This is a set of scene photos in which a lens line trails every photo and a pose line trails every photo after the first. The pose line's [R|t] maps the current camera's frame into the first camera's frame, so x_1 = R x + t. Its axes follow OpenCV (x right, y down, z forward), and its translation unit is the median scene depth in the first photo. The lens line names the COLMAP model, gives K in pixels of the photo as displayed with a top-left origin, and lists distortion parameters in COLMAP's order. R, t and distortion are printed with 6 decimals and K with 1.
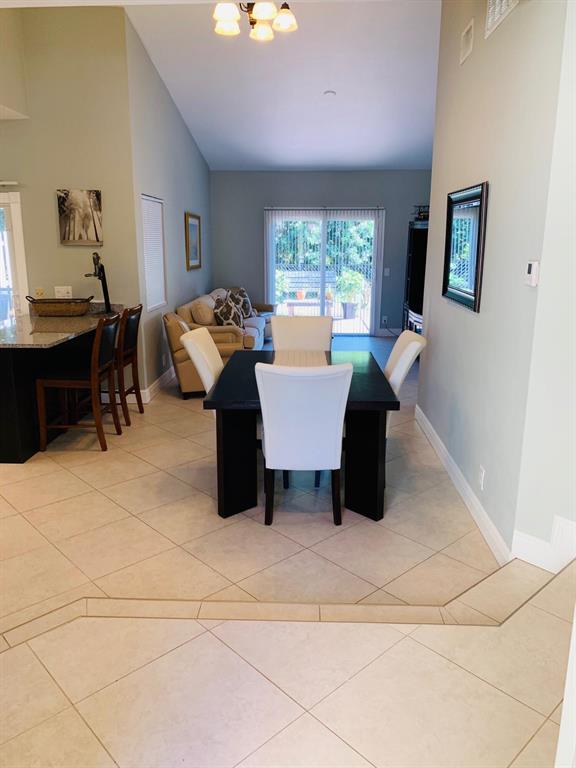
lens RADIAL K [[587.8, 0, 288.0], [0, 587.8, 384.0], [0, 0, 1]] dist [0.013584, -0.003907]
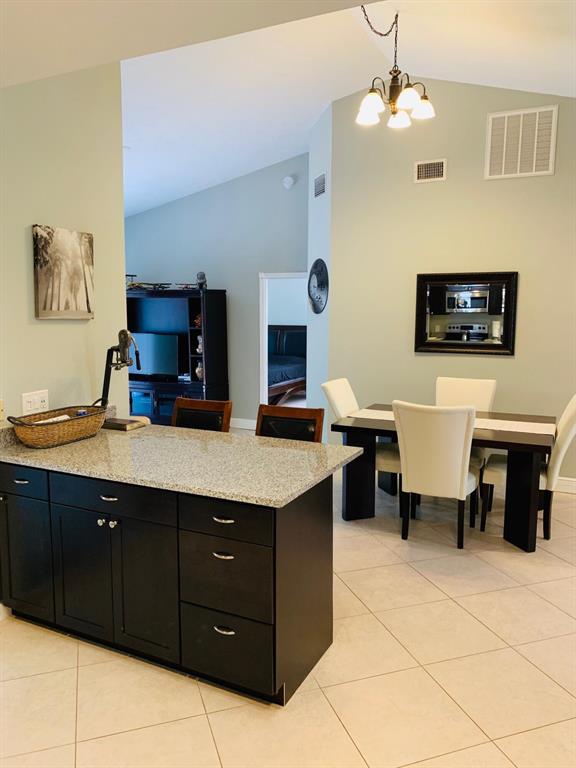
lens RADIAL K [[587.8, 0, 288.0], [0, 587.8, 384.0], [0, 0, 1]] dist [0.013584, -0.003907]
pose [[0.405402, -0.119214, 0.906332, -0.820603], [0.220183, 0.975005, 0.029759, -0.140953], [-0.887225, 0.187494, 0.421517, 0.566650]]
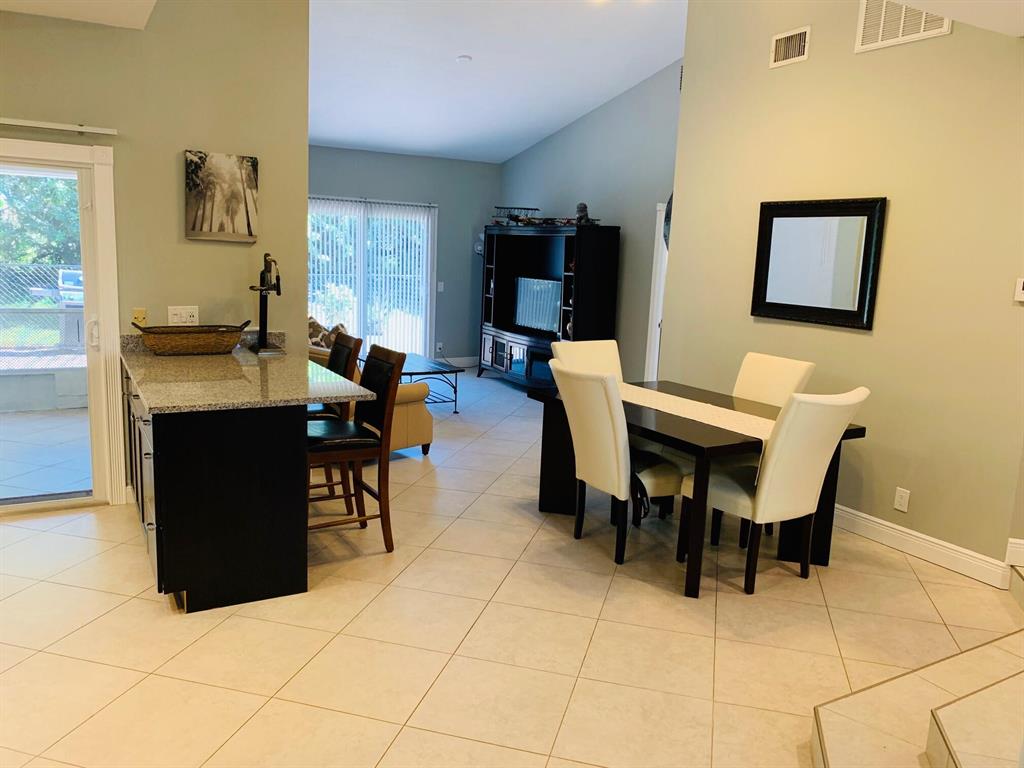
lens RADIAL K [[783.7, 0, 509.5], [0, 783.7, 395.6], [0, 0, 1]] dist [0.013584, -0.003907]
pose [[0.847916, -0.064933, 0.526139, -0.548135], [0.090887, 0.995582, -0.023602, -0.024140], [-0.522282, 0.067832, 0.850071, 0.142665]]
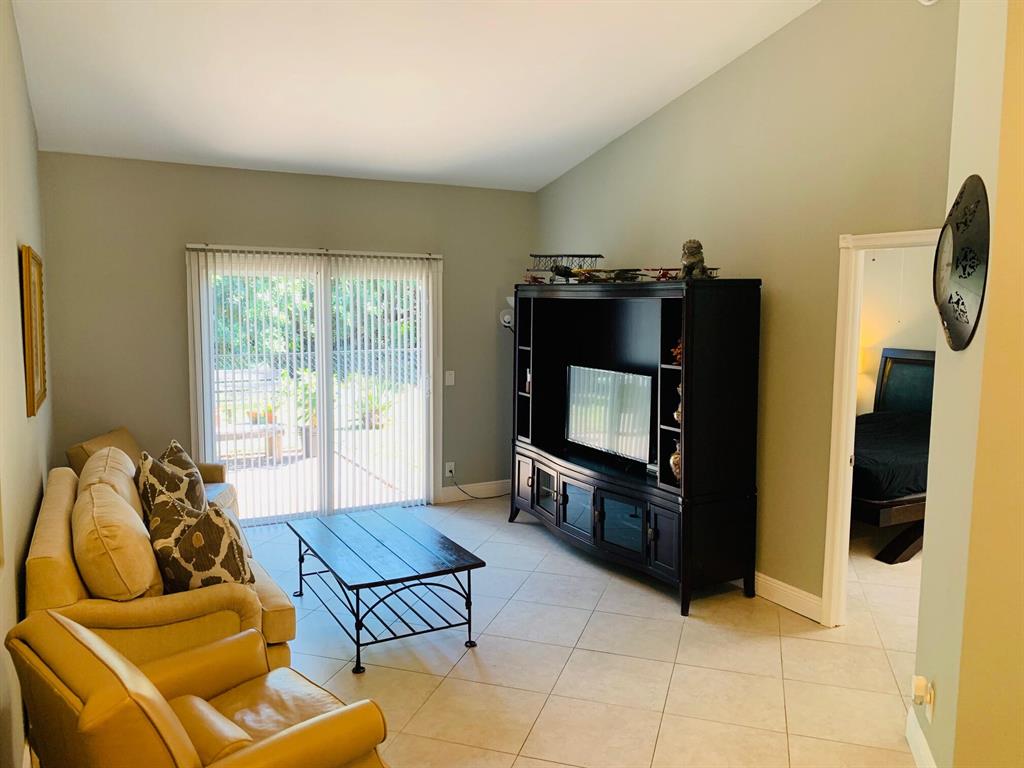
lens RADIAL K [[773.8, 0, 512.0], [0, 773.8, 384.0], [0, 0, 1]] dist [0.024860, -0.001930]
pose [[0.863948, -0.047123, 0.501372, -0.218171], [0.115877, 0.987498, -0.106862, -0.188207], [-0.490069, 0.150420, 0.858607, 0.700256]]
